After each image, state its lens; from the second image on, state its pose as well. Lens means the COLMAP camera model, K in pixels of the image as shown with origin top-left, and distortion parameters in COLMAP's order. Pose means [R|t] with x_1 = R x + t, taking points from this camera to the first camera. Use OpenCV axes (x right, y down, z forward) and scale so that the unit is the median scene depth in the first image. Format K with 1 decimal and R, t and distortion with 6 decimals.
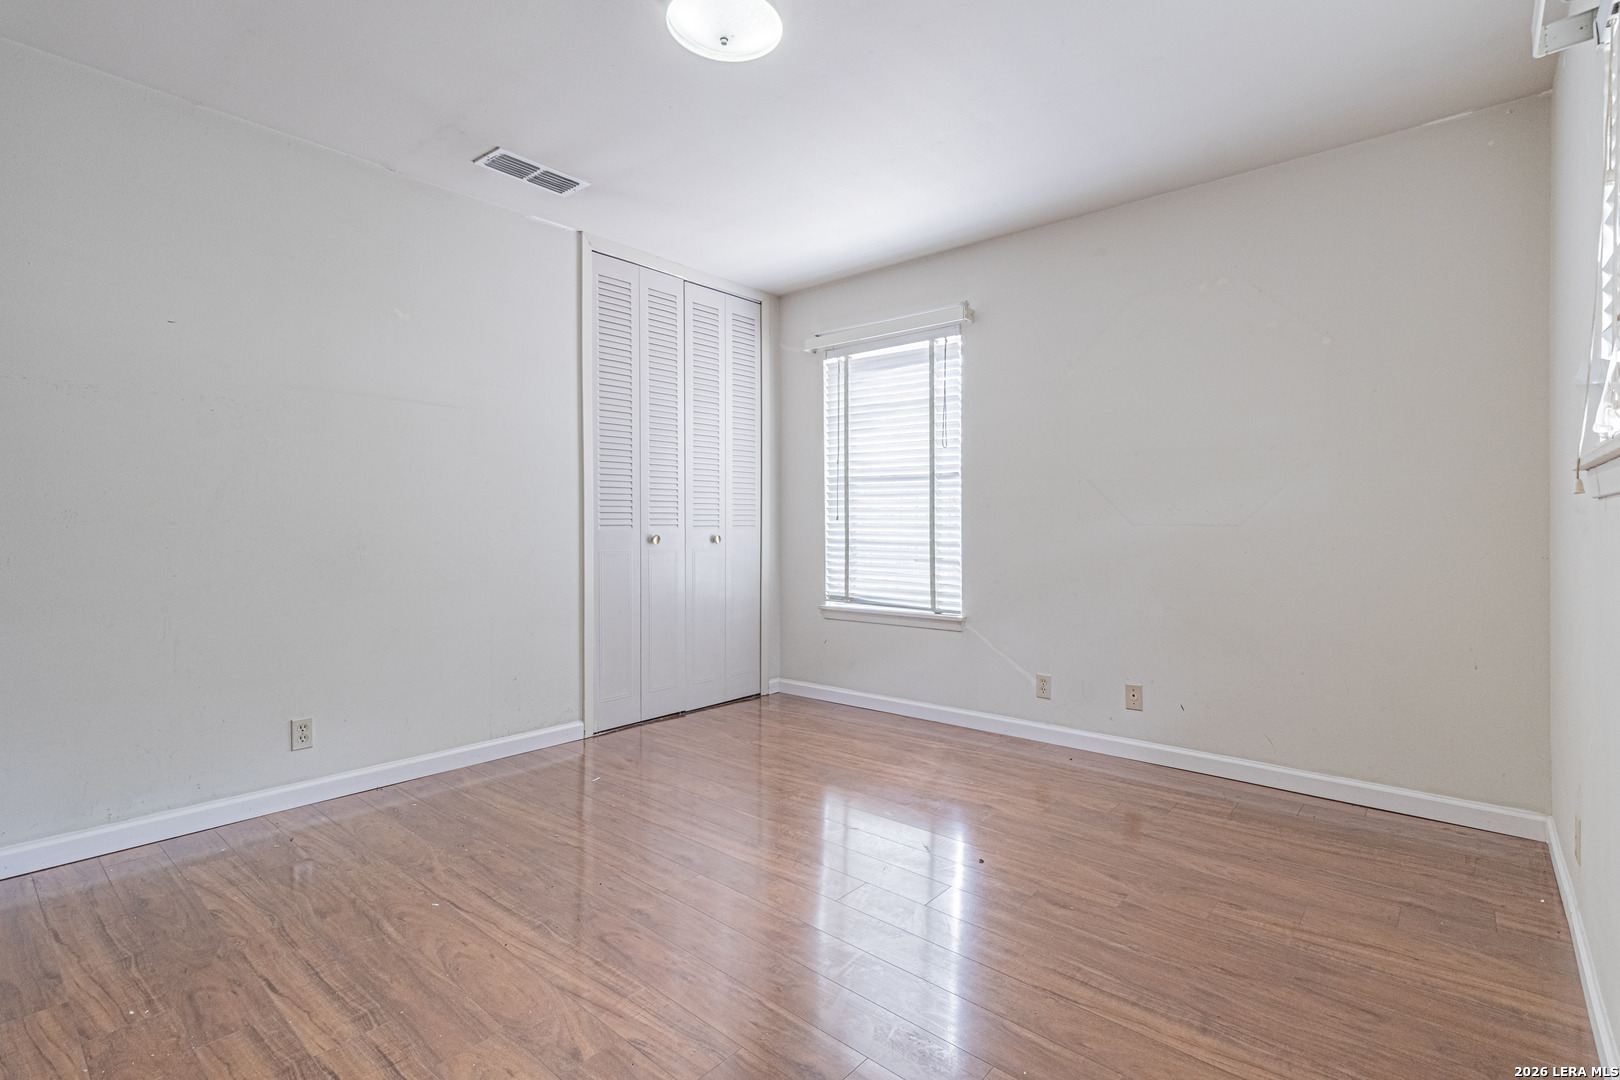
lens RADIAL K [[758.1, 0, 803.5], [0, 758.1, 536.5], [0, 0, 1]] dist [0.003363, 0.000299]
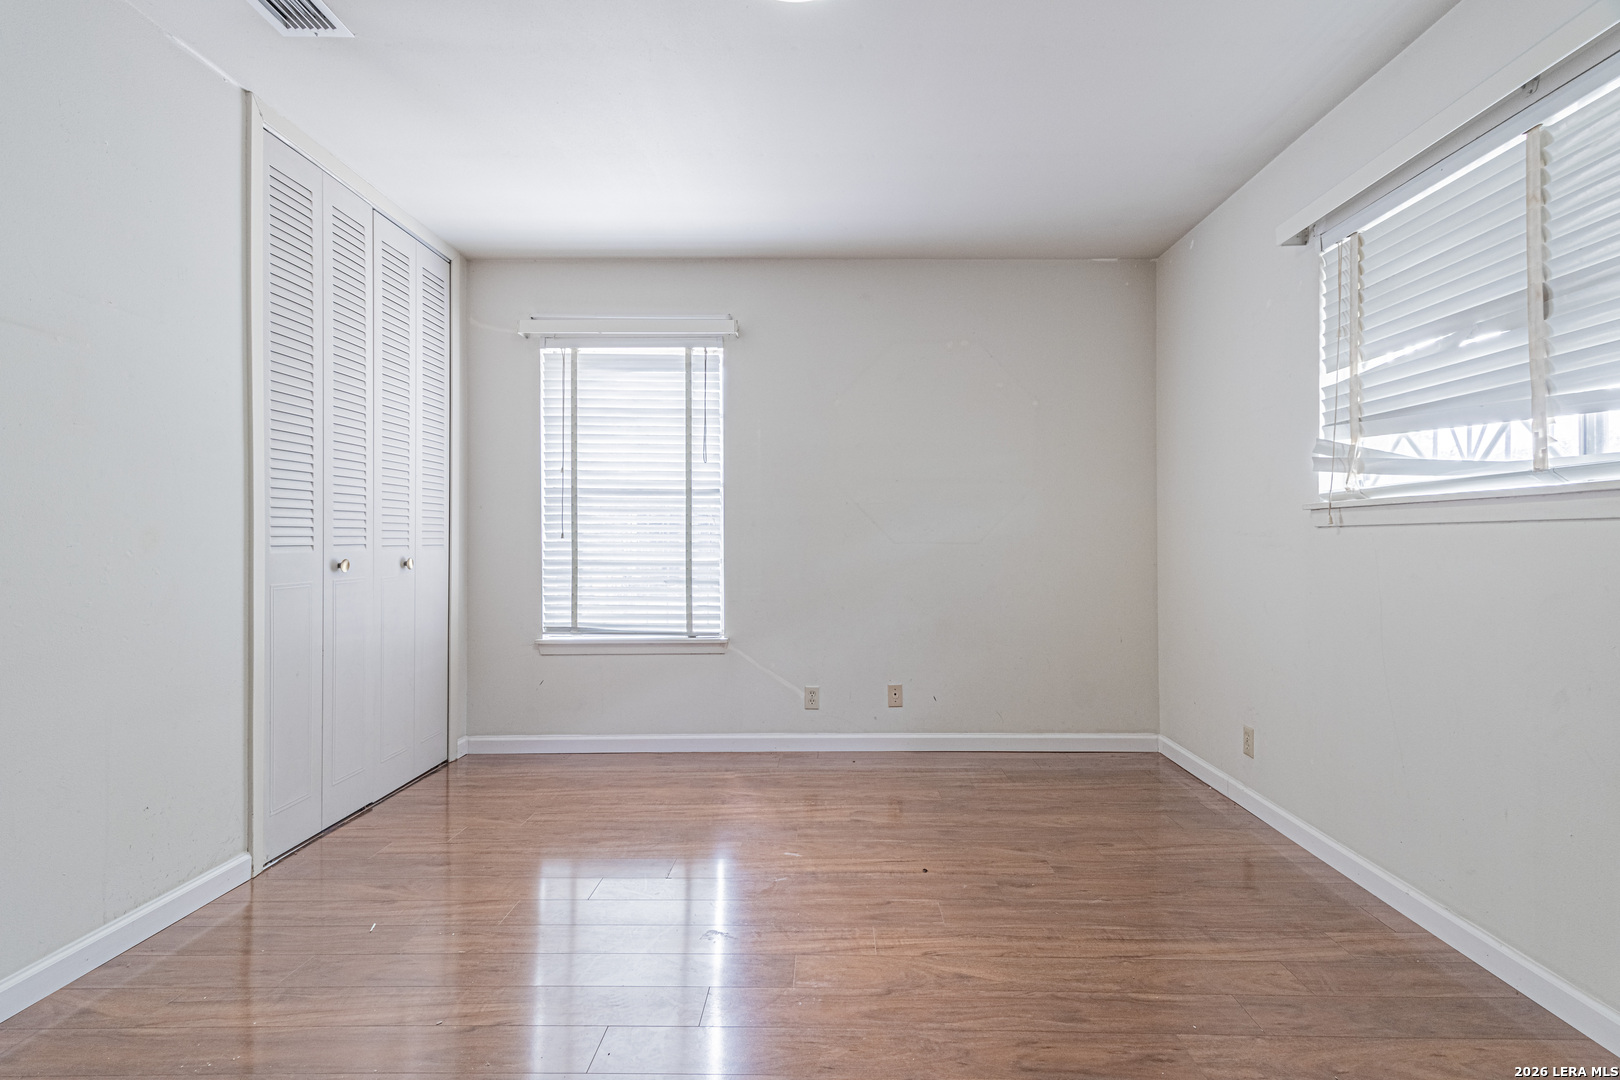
lens RADIAL K [[753.9, 0, 827.4], [0, 753.9, 542.3], [0, 0, 1]] dist [0.002316, 0.000316]
pose [[0.756008, -0.002313, 0.654558, -0.322160], [0.011682, 0.999882, -0.009960, -0.005563], [-0.654458, 0.015176, 0.755946, 0.183833]]
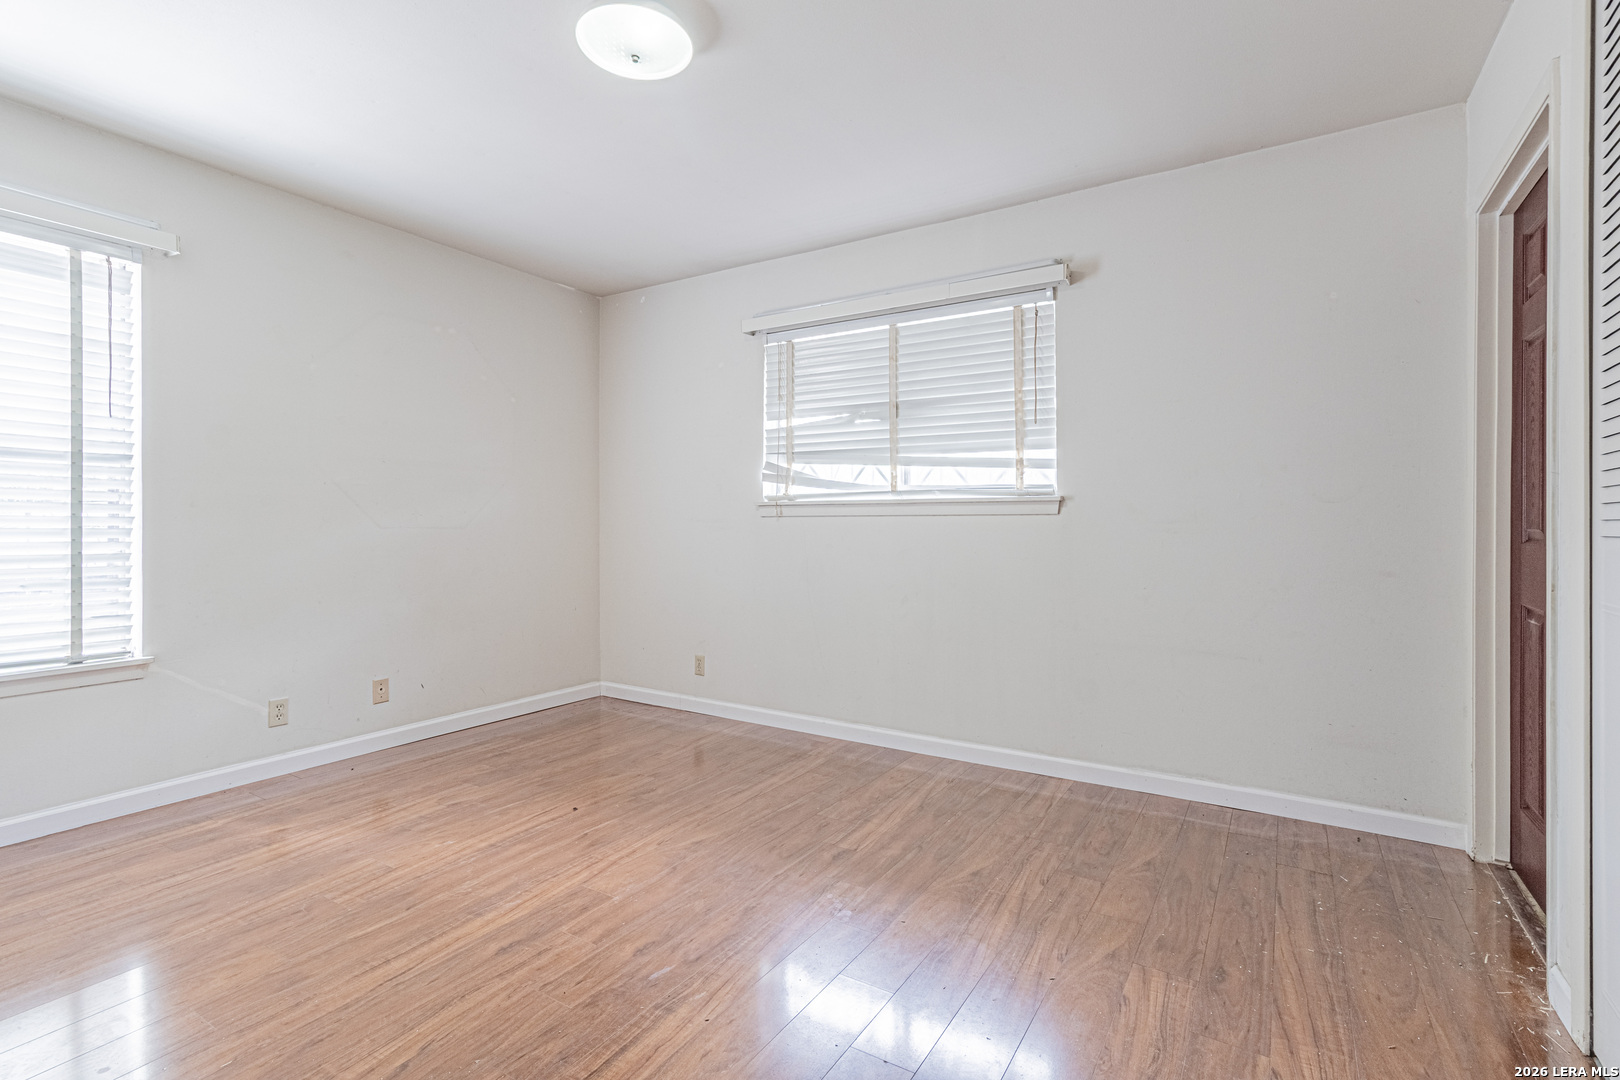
lens RADIAL K [[750.6, 0, 826.6], [0, 750.6, 531.8], [0, 0, 1]] dist [0.001311, 0.000565]
pose [[-0.169808, -0.010274, 0.985424, -0.600259], [0.015942, 0.999786, 0.013171, -0.011668], [-0.985348, 0.017946, -0.169608, 0.482332]]
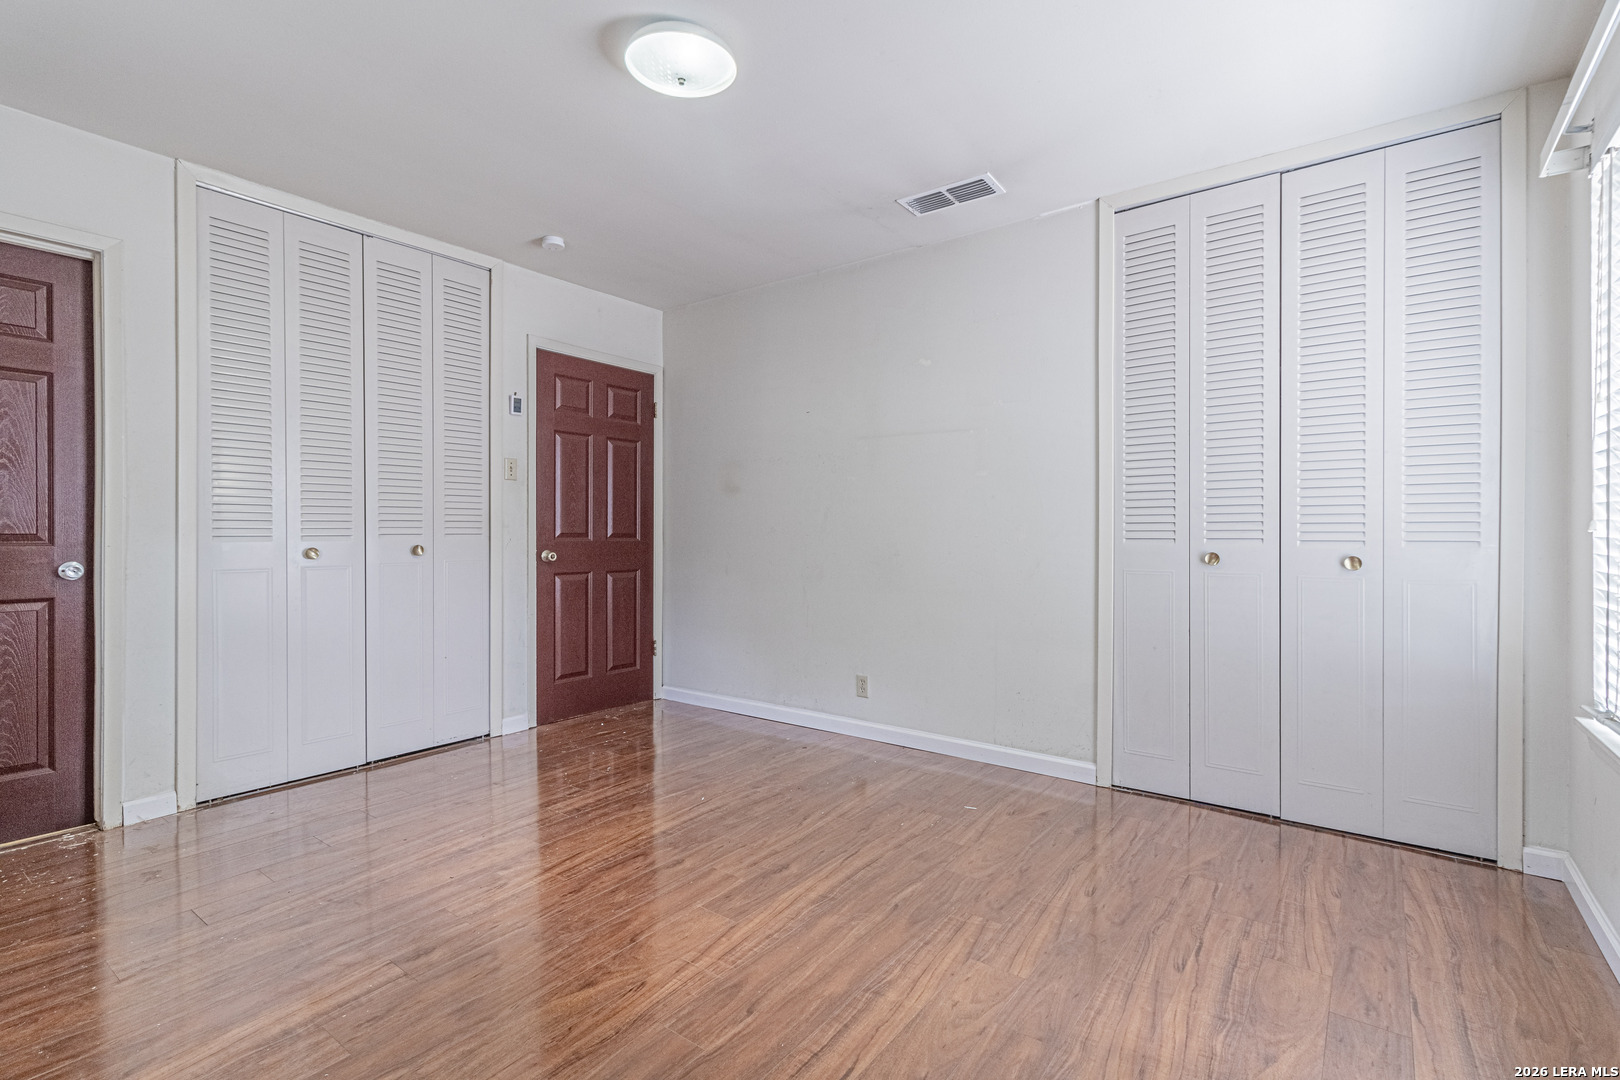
lens RADIAL K [[741.5, 0, 822.2], [0, 741.5, 543.6], [0, 0, 1]] dist [0.003293, 0.000480]
pose [[0.082675, 0.012329, -0.996500, 0.497314], [-0.019788, 0.999747, 0.010728, -0.010969], [0.996380, 0.018832, 0.082898, 0.584284]]
